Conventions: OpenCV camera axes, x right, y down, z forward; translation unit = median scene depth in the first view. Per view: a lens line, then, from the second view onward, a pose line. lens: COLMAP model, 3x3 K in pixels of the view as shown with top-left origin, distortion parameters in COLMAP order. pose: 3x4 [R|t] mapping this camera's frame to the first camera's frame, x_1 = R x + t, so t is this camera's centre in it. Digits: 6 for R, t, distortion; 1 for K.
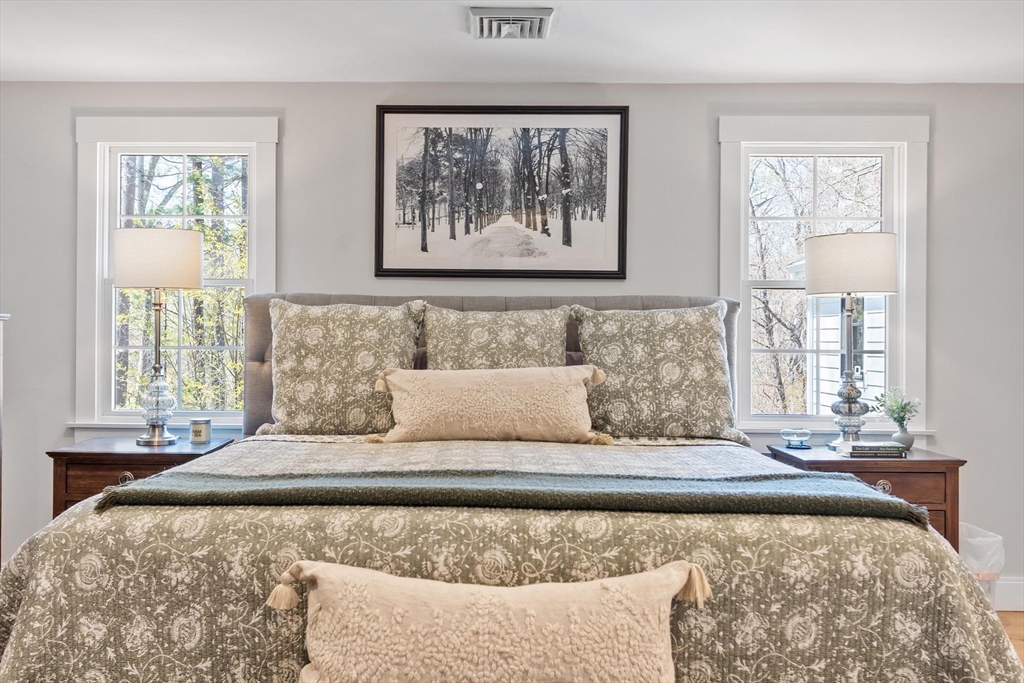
lens RADIAL K [[964.8, 0, 503.6], [0, 964.8, 337.5], [0, 0, 1]] dist [0.002211, 0.000000]
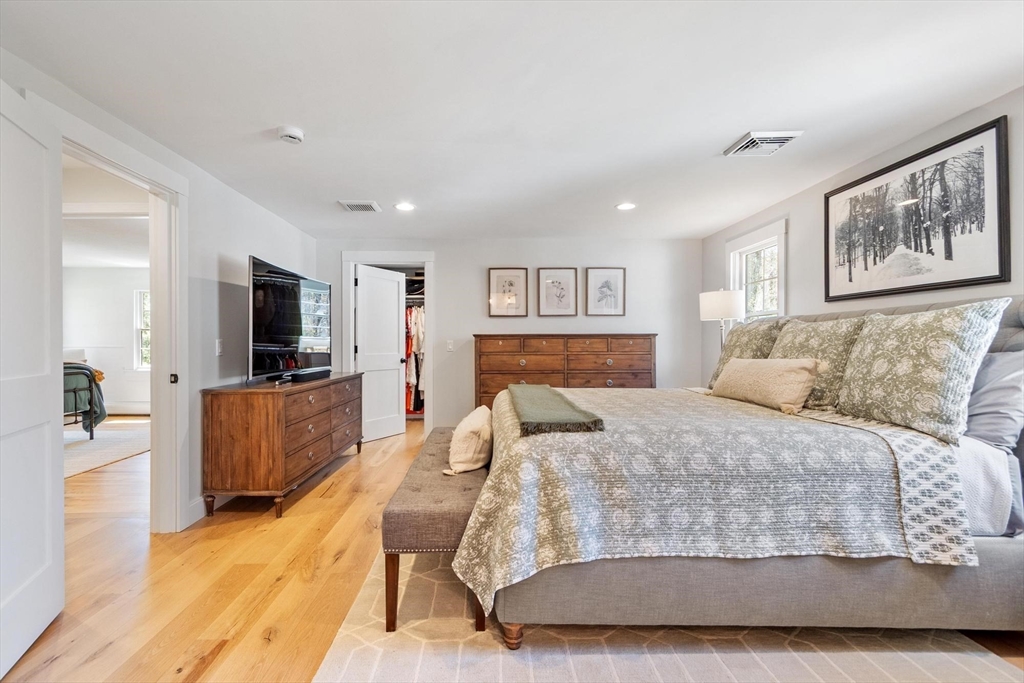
lens RADIAL K [[499.7, 0, 502.8], [0, 499.7, 343.4], [0, 0, 1]] dist [0.006445, 0.000463]
pose [[0.005124, -0.007192, -0.999961, 0.681430], [0.005989, 0.999956, -0.007161, 0.007542], [0.999969, -0.005952, 0.005167, 0.460190]]
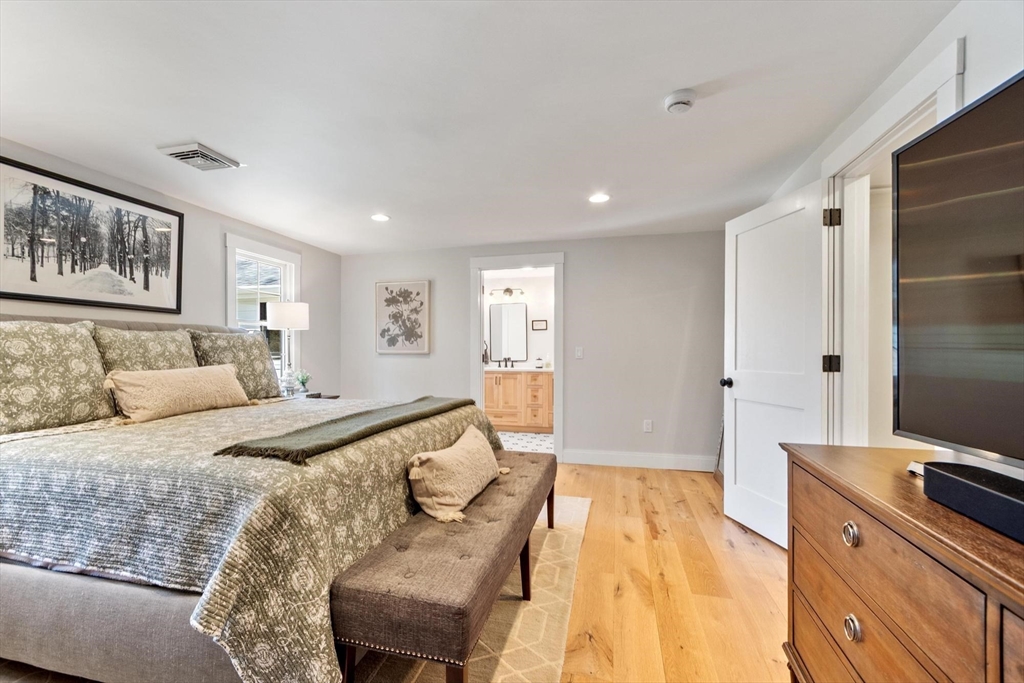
lens RADIAL K [[427.2, 0, 507.2], [0, 427.2, 349.7], [0, 0, 1]] dist [0.004915, -0.000250]
pose [[0.264469, -0.005568, 0.964378, -0.463222], [-0.000827, 0.999982, 0.006000, -0.002182], [-0.964394, -0.002384, 0.264459, 0.244419]]
